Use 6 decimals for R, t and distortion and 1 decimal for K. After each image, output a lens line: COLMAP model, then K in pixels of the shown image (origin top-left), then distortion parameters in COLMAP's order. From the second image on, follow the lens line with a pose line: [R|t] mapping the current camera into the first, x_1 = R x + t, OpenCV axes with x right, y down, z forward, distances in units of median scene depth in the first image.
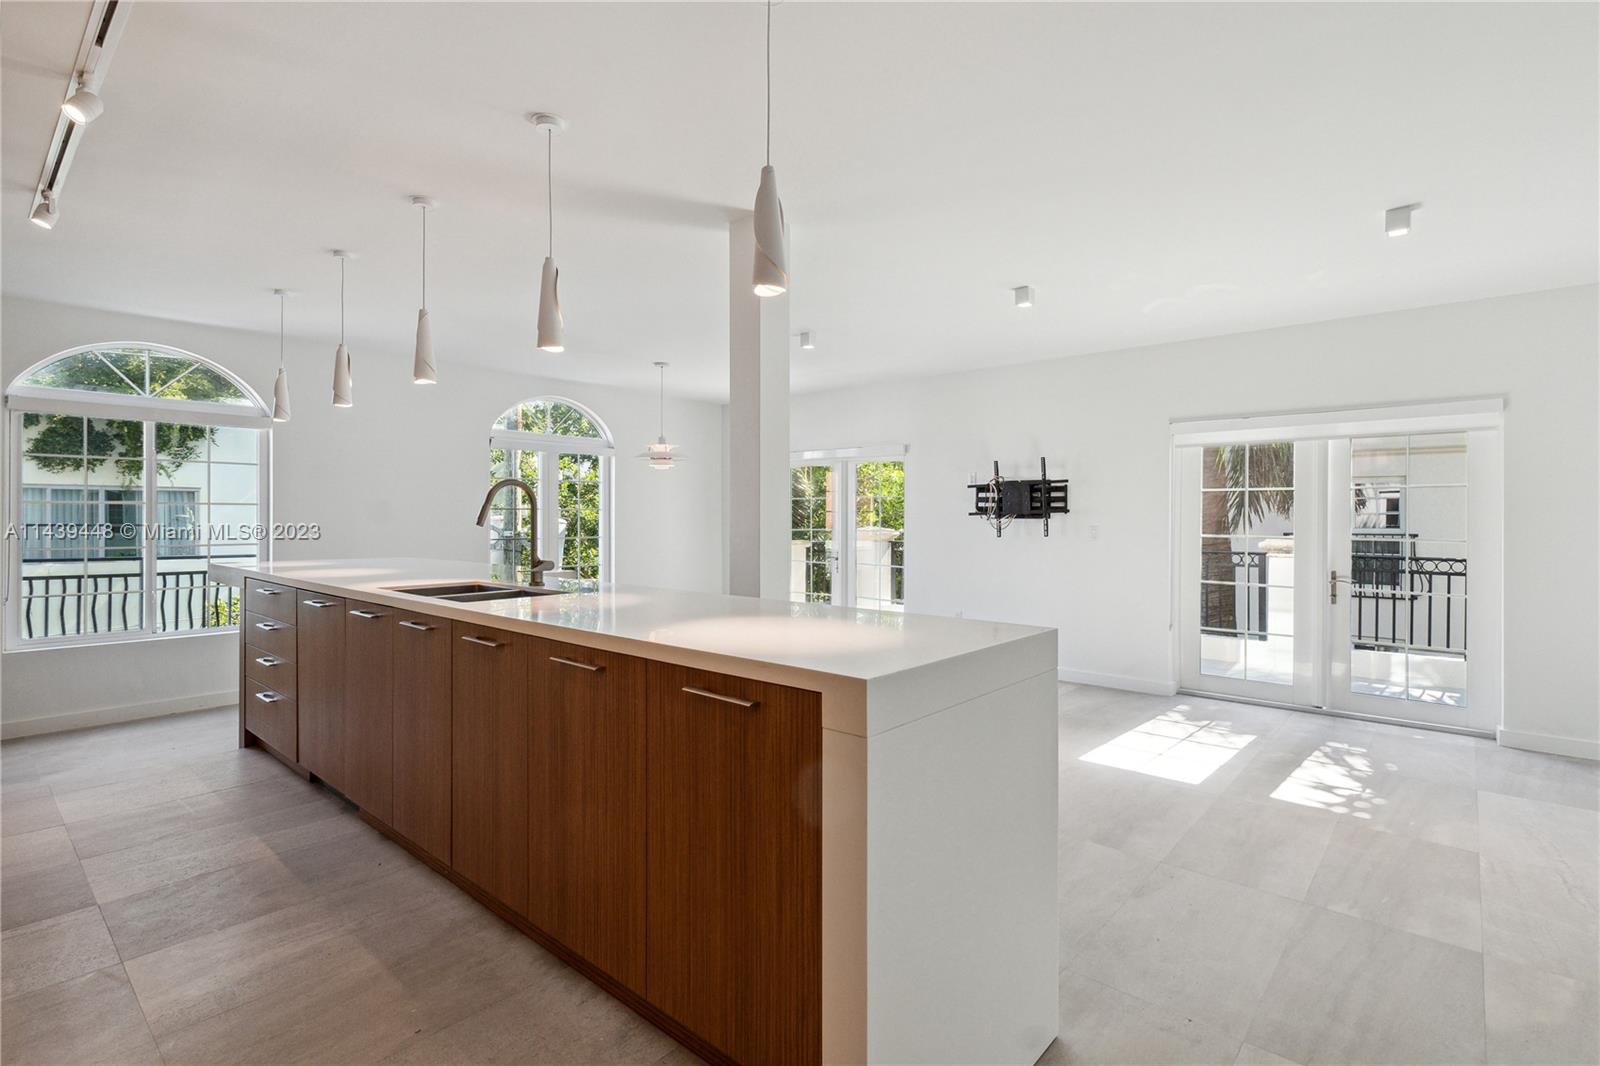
lens RADIAL K [[765.4, 0, 800.0], [0, 765.4, 533.0], [0, 0, 1]] dist [0.010639, -0.000462]
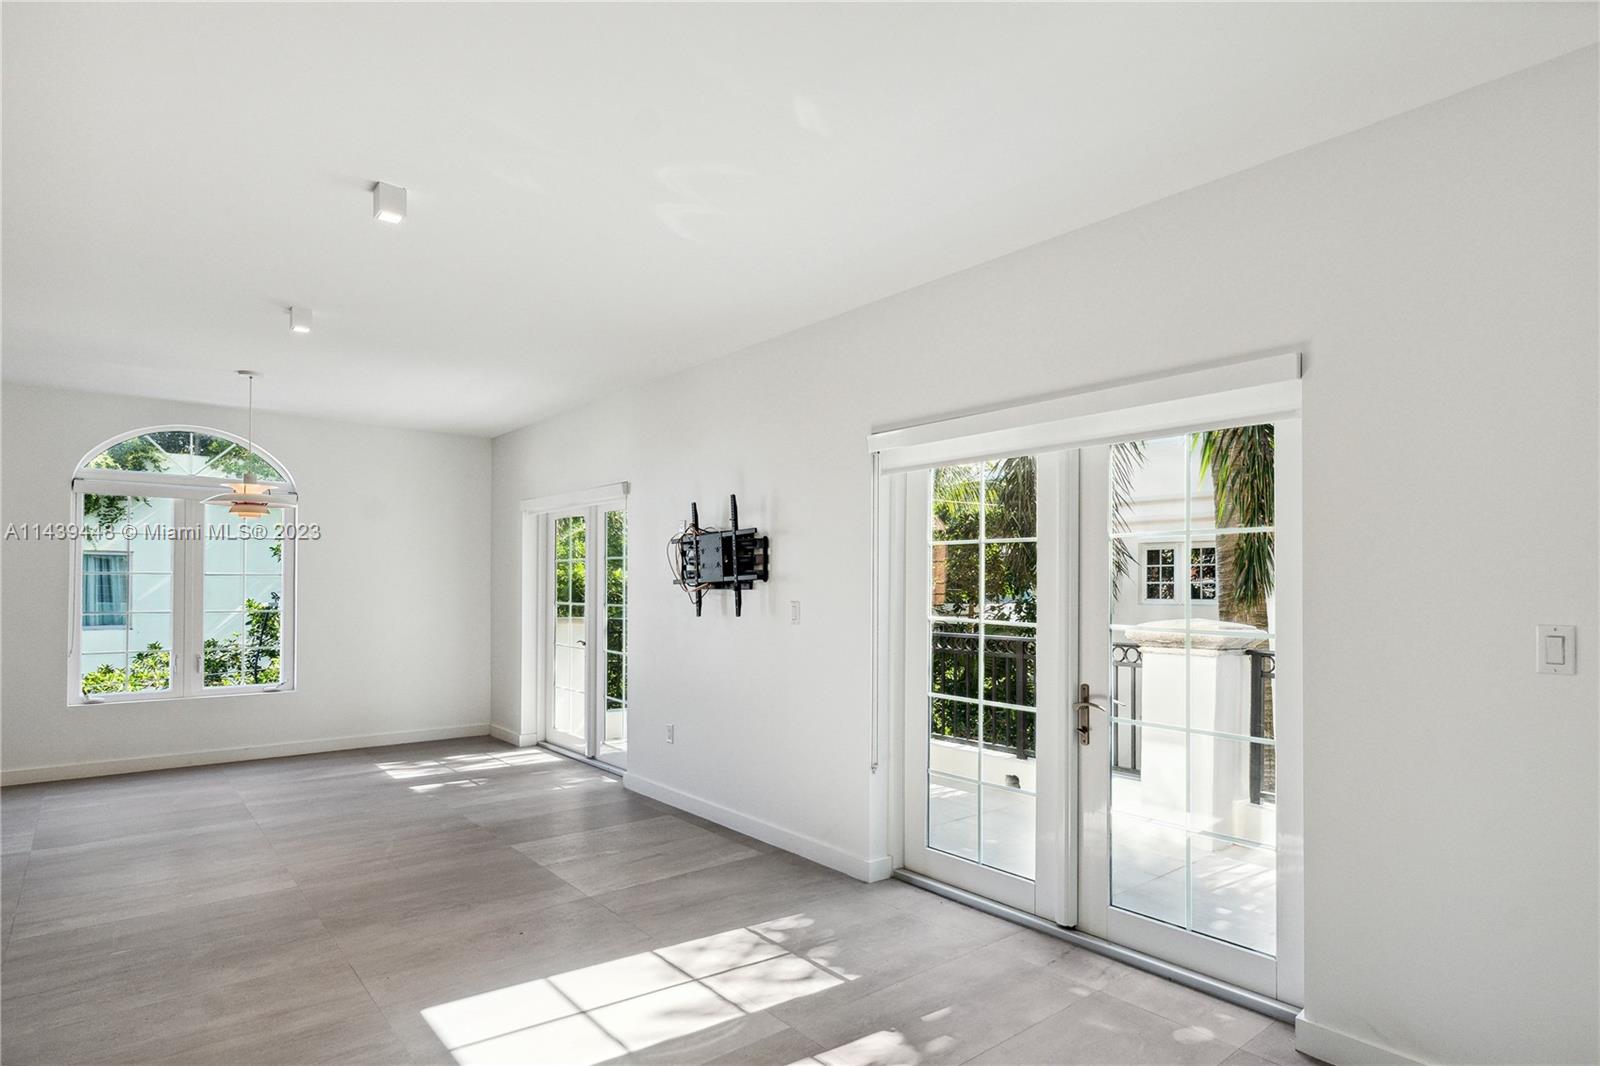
lens RADIAL K [[856.5, 0, 808.5], [0, 856.5, 587.3], [0, 0, 1]] dist [0.002401, 0.000025]
pose [[0.987588, 0.005156, -0.156983, 0.494798], [-0.008200, 0.999791, -0.018748, -0.007087], [0.156854, 0.019803, 0.987423, 0.292636]]
